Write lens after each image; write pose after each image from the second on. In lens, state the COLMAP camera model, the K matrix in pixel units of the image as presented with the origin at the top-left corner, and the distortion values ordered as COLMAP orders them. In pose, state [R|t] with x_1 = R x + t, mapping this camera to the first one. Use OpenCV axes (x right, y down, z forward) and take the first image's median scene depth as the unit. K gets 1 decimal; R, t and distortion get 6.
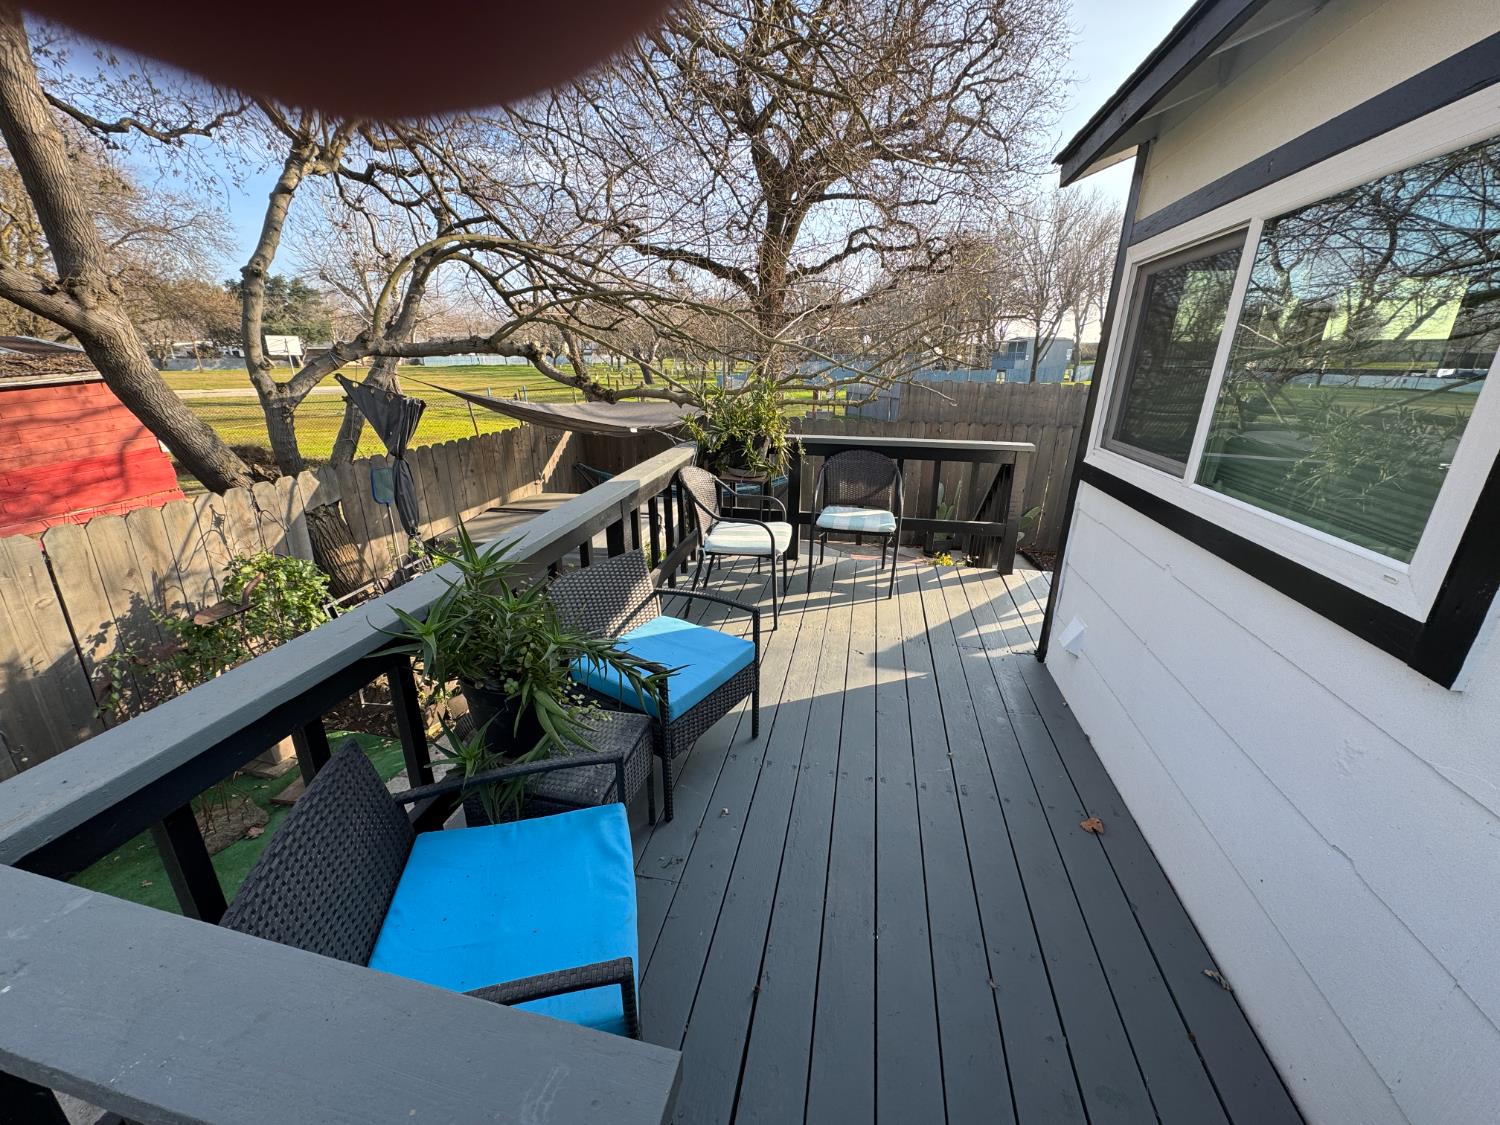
lens RADIAL K [[593.5, 0, 750.0], [0, 593.5, 562.5], [0, 0, 1]] dist [0.000981, -0.000225]
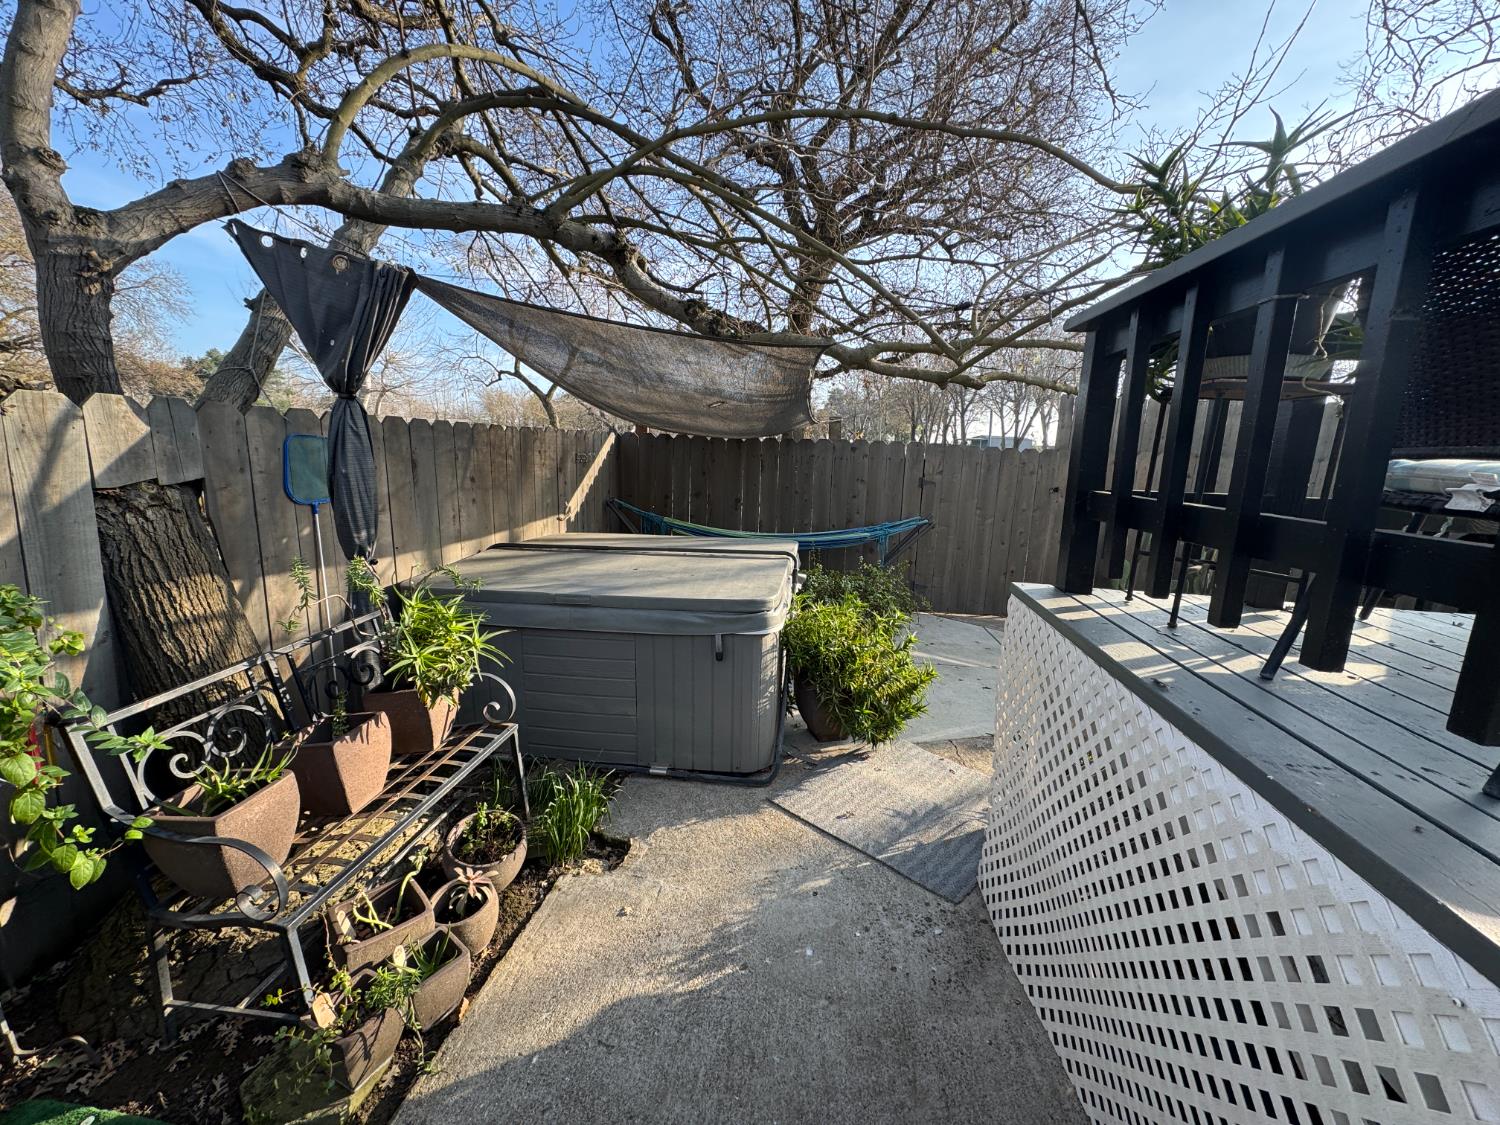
lens RADIAL K [[593.5, 0, 750.0], [0, 593.5, 562.5], [0, 0, 1]] dist [0.000981, -0.000225]
pose [[0.997630, 0.014700, 0.067216, -0.216112], [-0.004213, 0.988129, -0.153567, 0.018166], [-0.068676, 0.152919, 0.985850, 0.382282]]
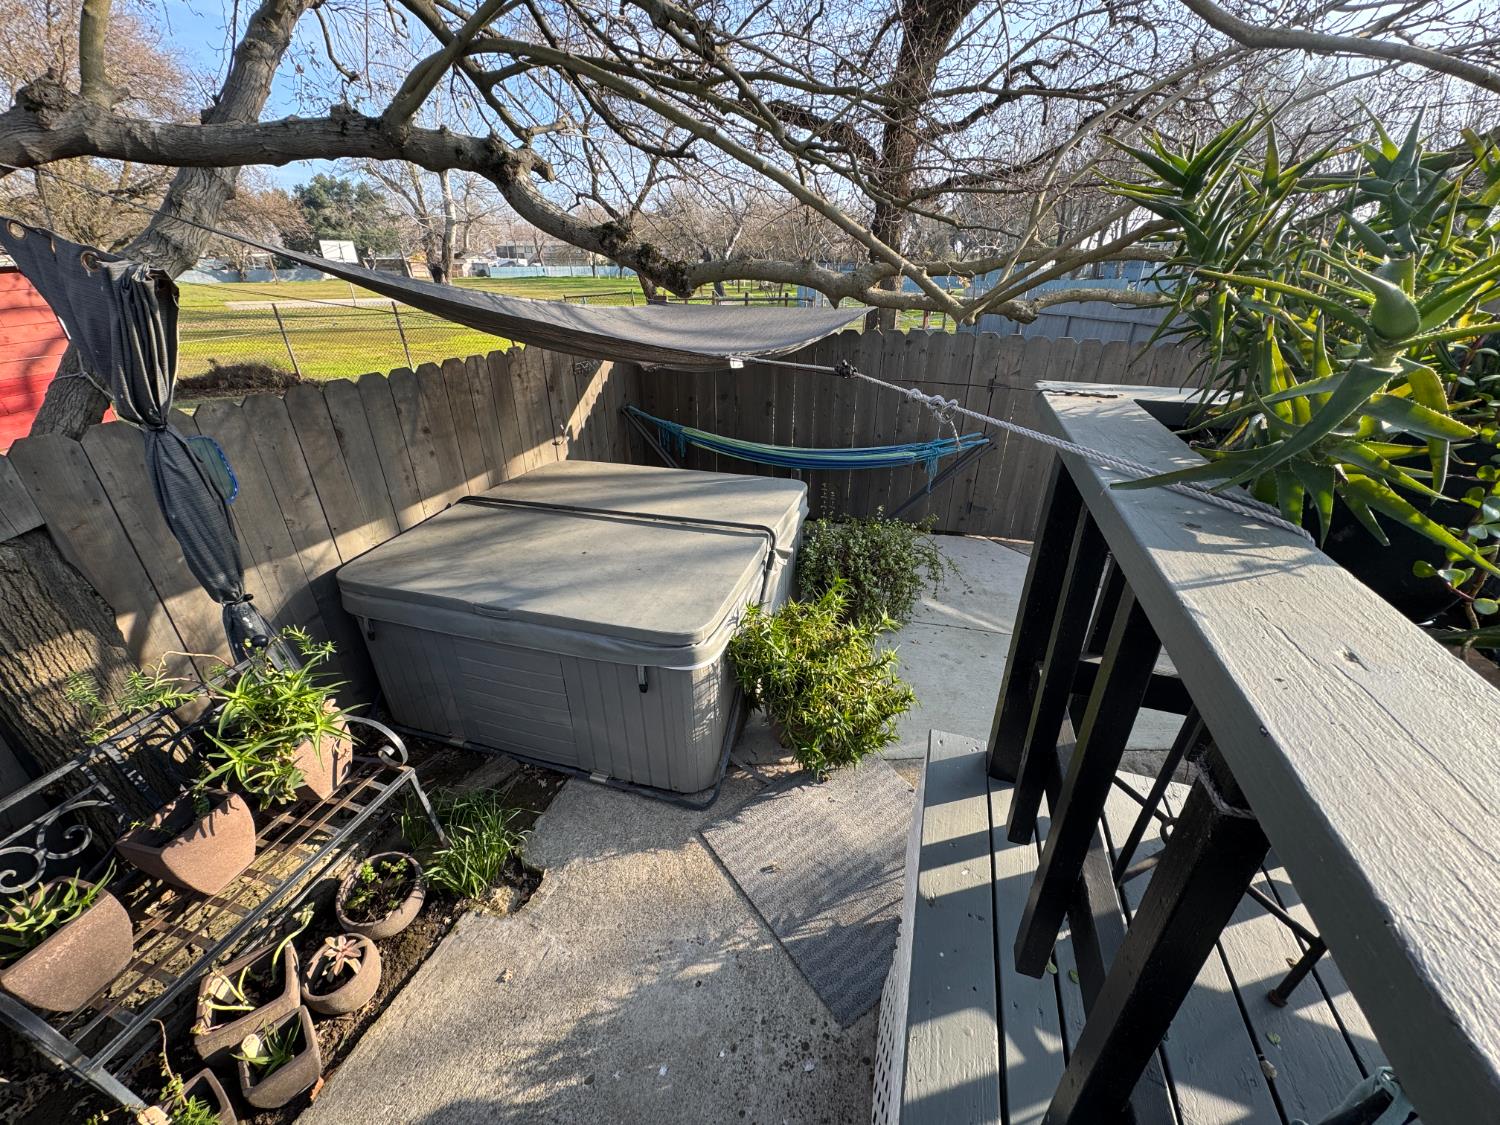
lens RADIAL K [[593.5, 0, 750.0], [0, 593.5, 562.5], [0, 0, 1]] dist [0.000981, -0.000225]
pose [[0.993777, 0.047335, -0.100829, -0.108552], [-0.034320, 0.991295, 0.127108, -0.107829], [0.105968, -0.122856, 0.986751, 0.456756]]
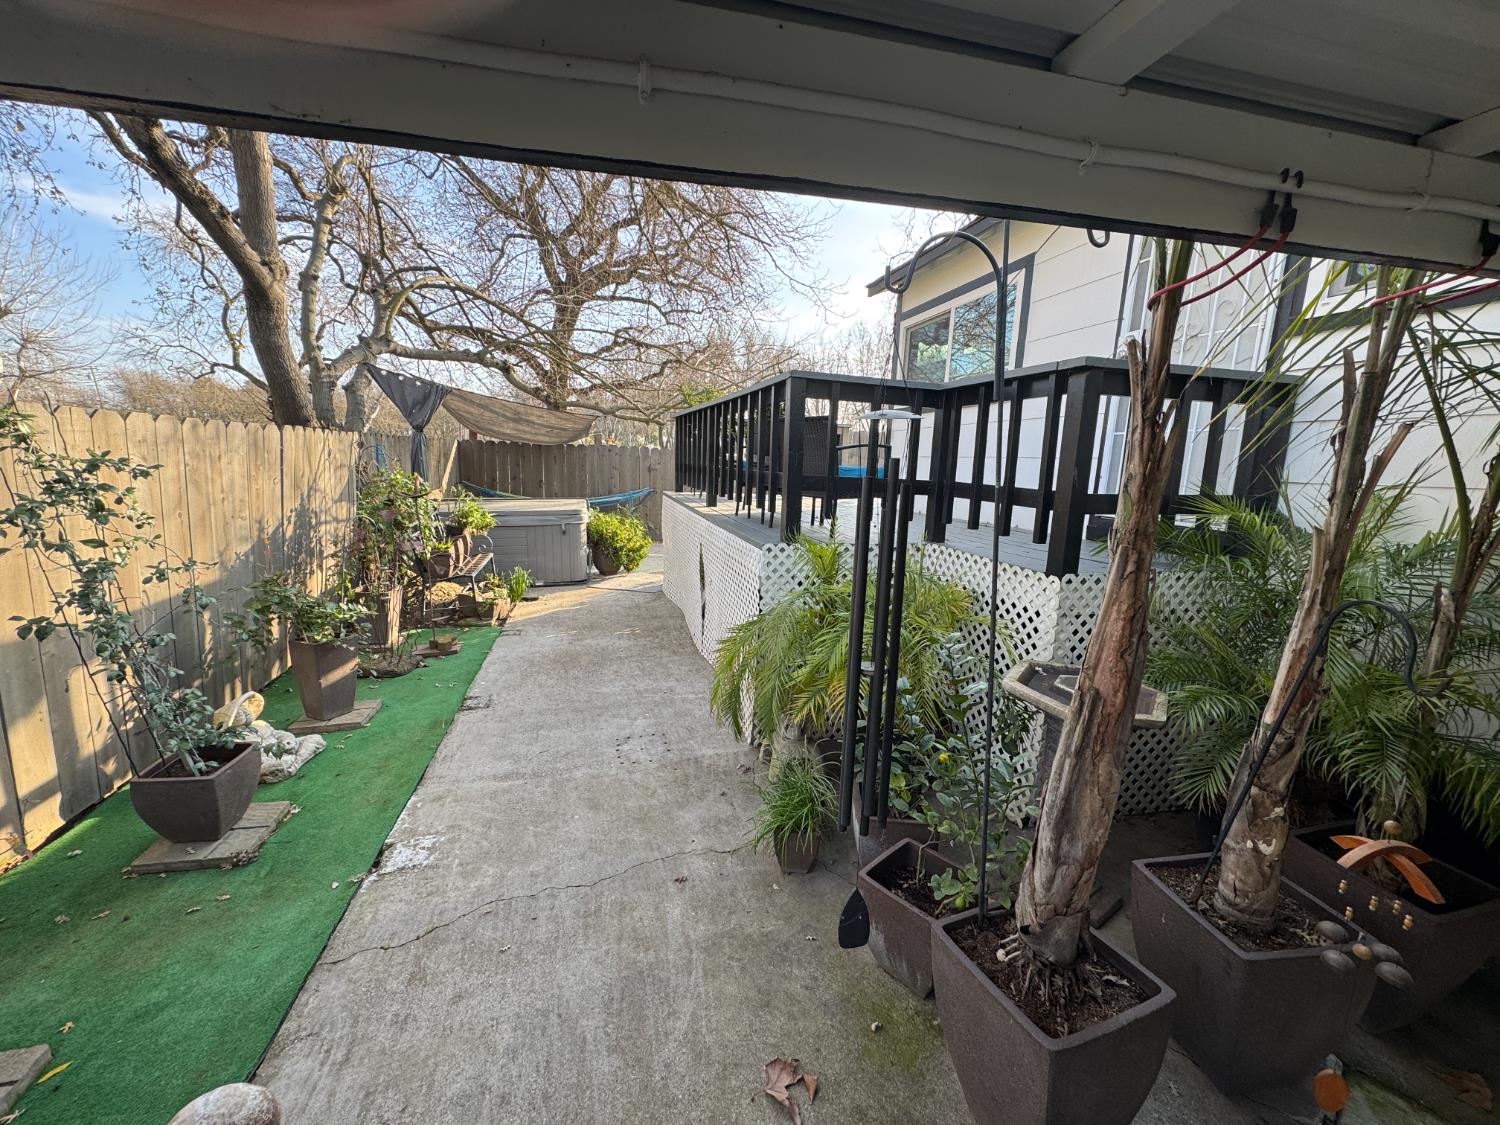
lens RADIAL K [[599.2, 0, 750.0], [0, 599.2, 562.5], [0, 0, 1]] dist [-0.000274, -0.000103]
pose [[0.893268, -0.051639, 0.446549, -0.392622], [0.122811, 0.983623, -0.131924, 0.254951], [-0.432424, 0.172685, 0.884980, -0.278237]]
